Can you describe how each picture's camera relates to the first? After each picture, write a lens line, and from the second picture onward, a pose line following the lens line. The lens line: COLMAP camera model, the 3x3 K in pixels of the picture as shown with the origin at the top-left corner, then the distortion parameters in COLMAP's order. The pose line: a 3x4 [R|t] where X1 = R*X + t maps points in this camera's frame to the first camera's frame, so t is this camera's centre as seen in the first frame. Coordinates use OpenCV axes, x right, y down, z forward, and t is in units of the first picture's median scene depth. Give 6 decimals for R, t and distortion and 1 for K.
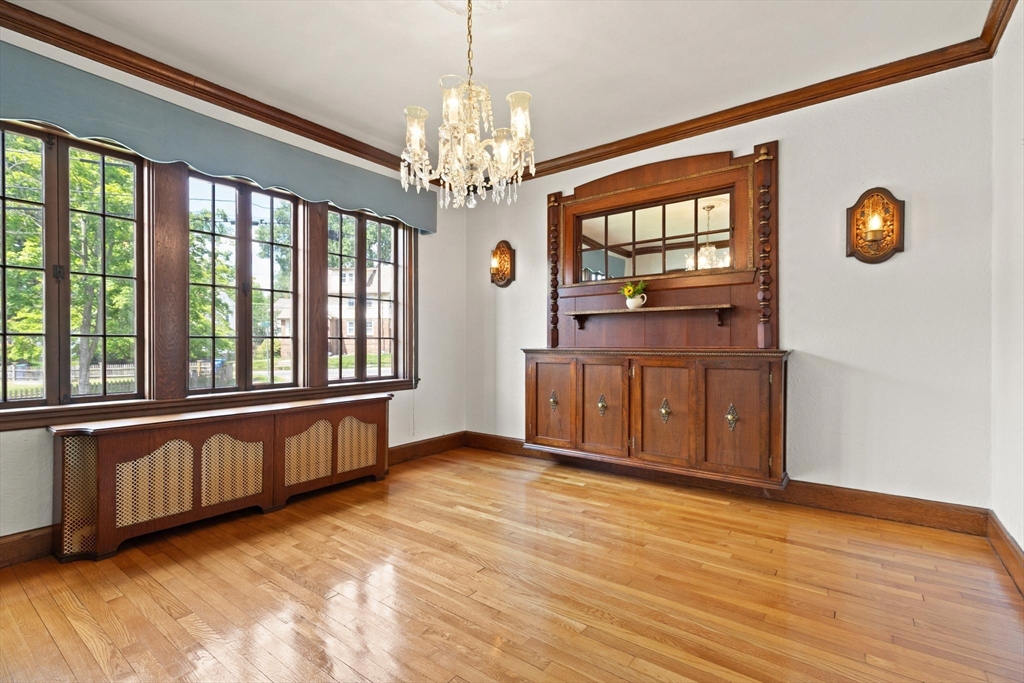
lens RADIAL K [[457.9, 0, 524.5], [0, 457.9, 347.9], [0, 0, 1]] dist [0.001007, -0.000551]
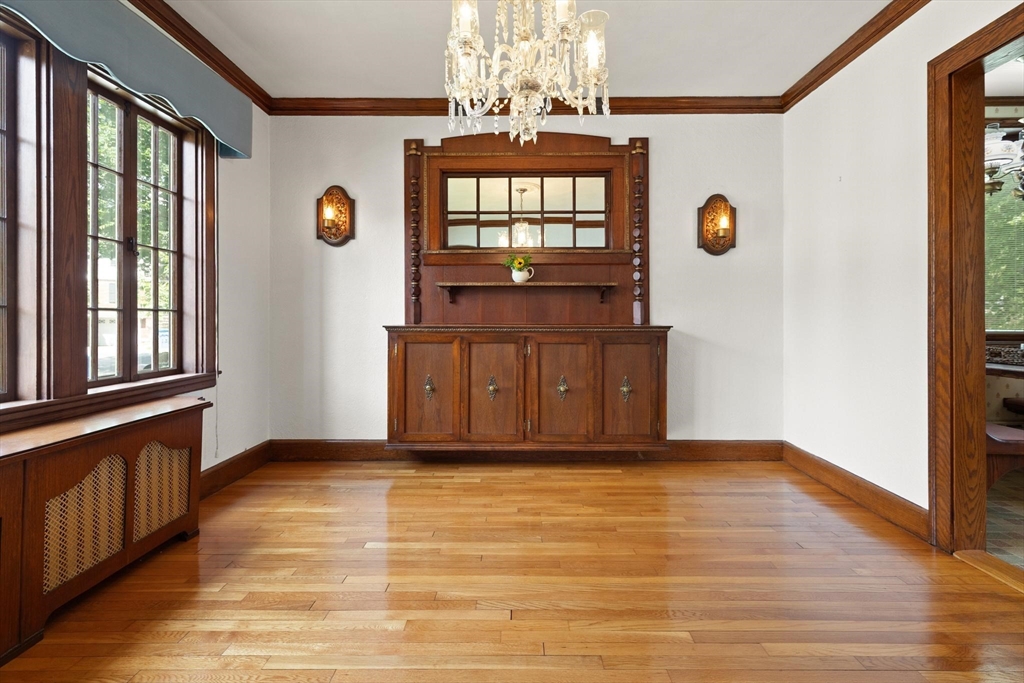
lens RADIAL K [[477.9, 0, 520.9], [0, 477.9, 322.6], [0, 0, 1]] dist [0.001888, -0.000360]
pose [[0.812761, -0.002327, 0.582592, -0.368166], [0.003629, 0.999993, -0.001068, -0.002366], [-0.582586, 0.002983, 0.812764, 0.228146]]
